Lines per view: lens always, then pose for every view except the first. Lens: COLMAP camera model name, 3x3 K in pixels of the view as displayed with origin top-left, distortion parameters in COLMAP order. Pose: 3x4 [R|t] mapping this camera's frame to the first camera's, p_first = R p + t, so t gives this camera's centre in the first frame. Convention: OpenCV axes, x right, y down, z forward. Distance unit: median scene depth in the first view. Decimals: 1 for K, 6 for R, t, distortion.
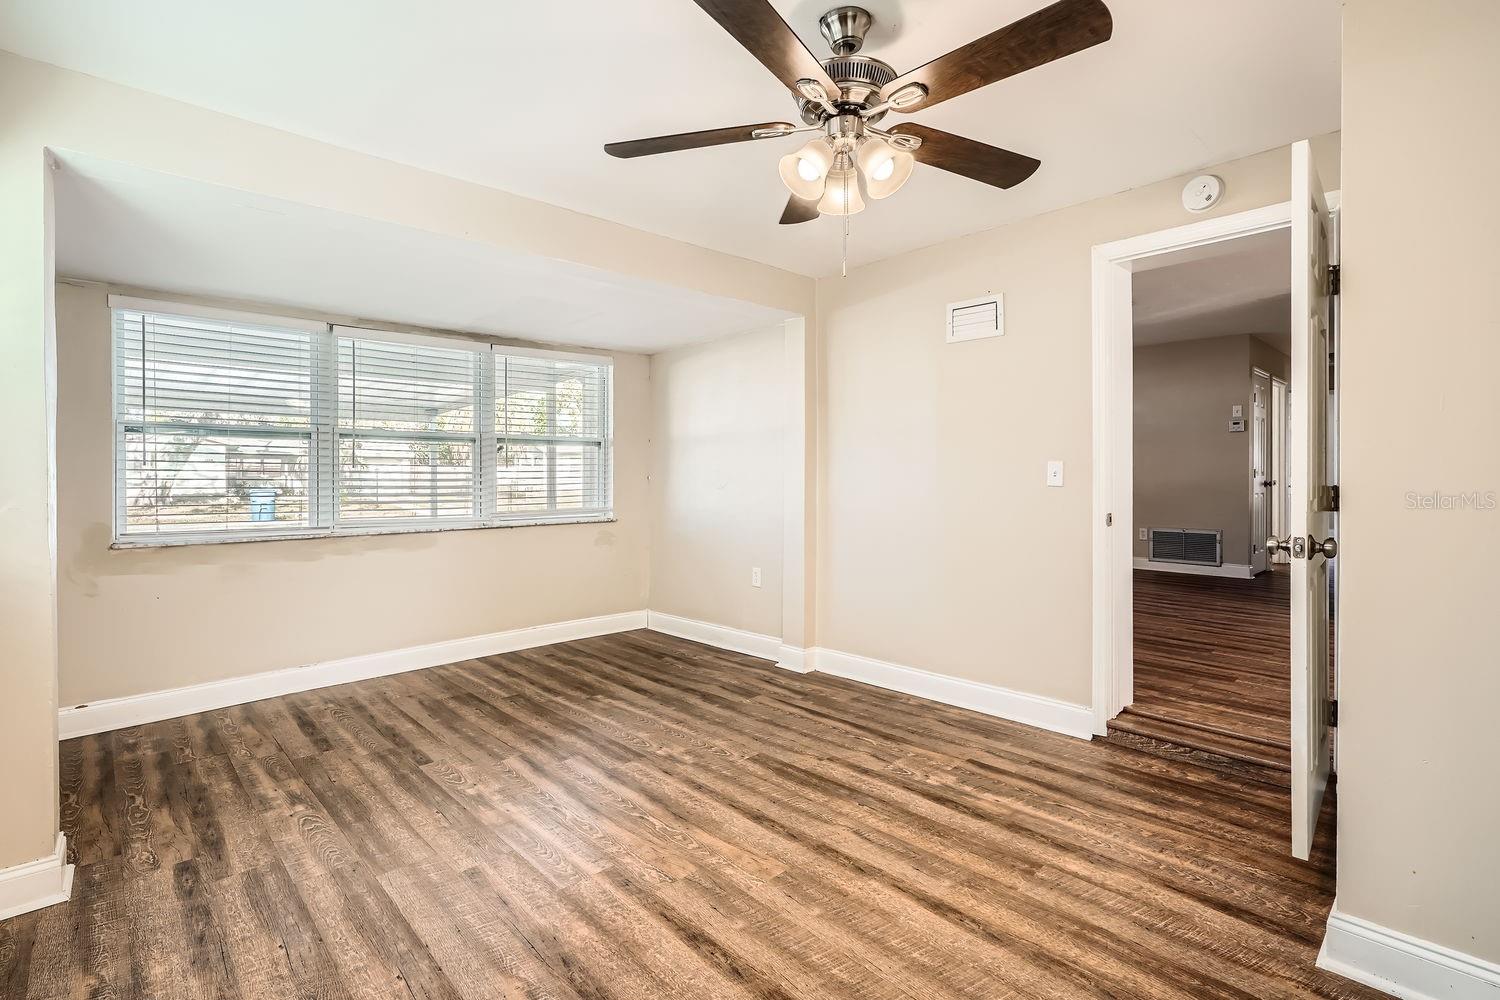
lens RADIAL K [[683.5, 0, 753.6], [0, 683.5, 486.2], [0, 0, 1]] dist [0.003196, -0.000570]
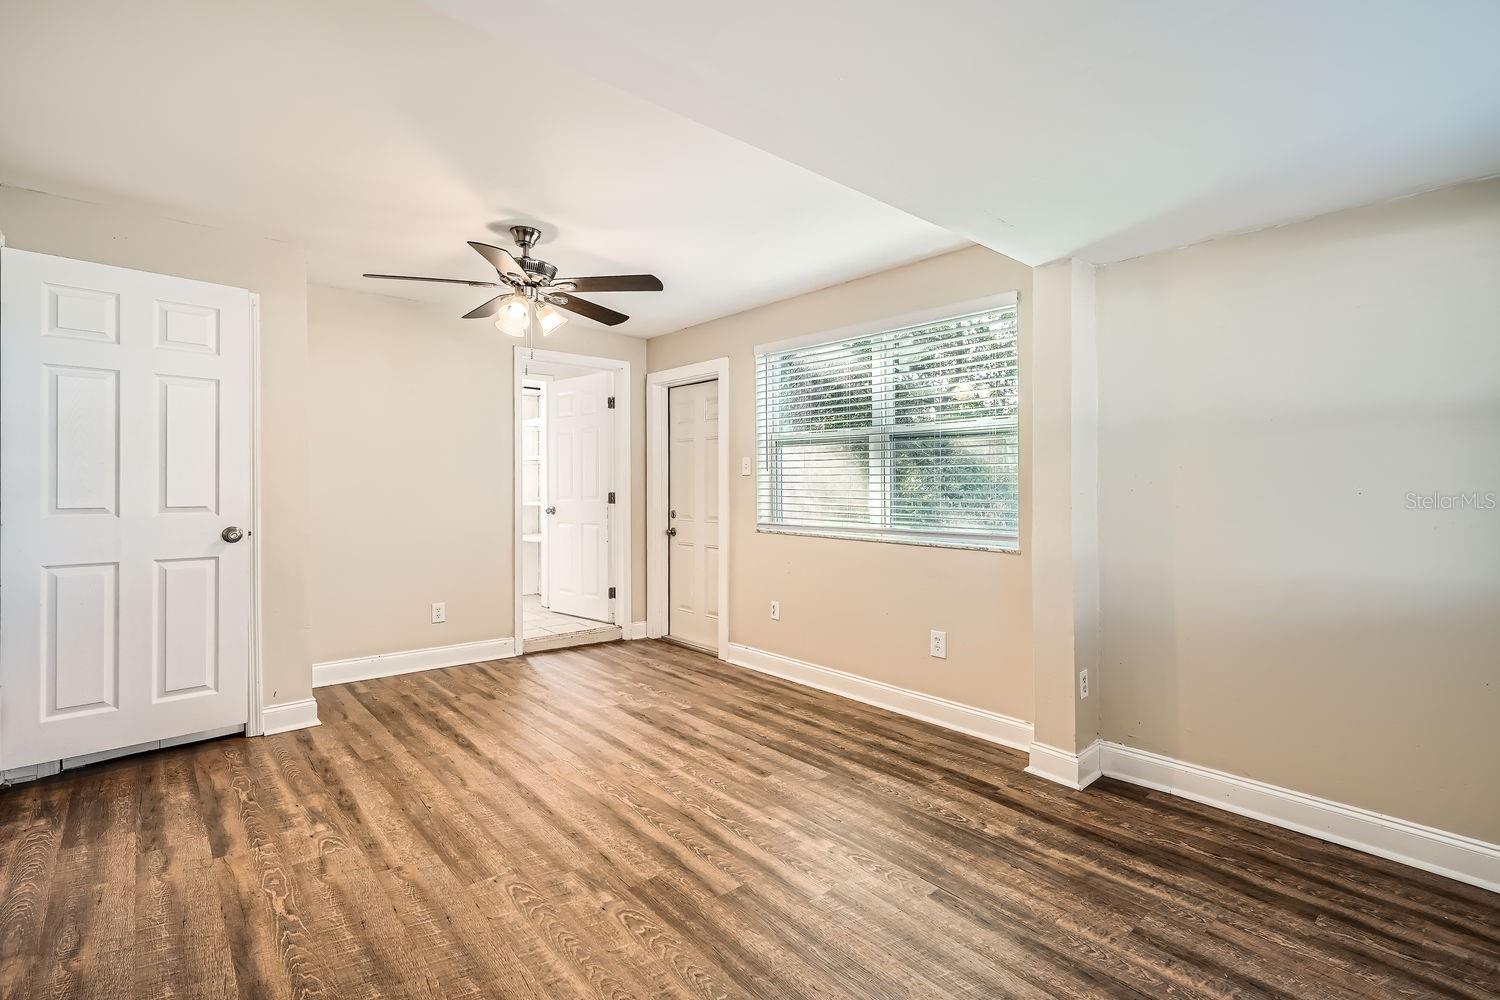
lens RADIAL K [[683.5, 0, 748.9], [0, 683.5, 489.2], [0, 0, 1]] dist [0.003196, -0.000570]
pose [[-0.999310, 0.004325, 0.036879, -0.351447], [0.005318, 0.999625, 0.026858, -0.040234], [-0.036749, 0.027036, -0.998959, 1.915150]]
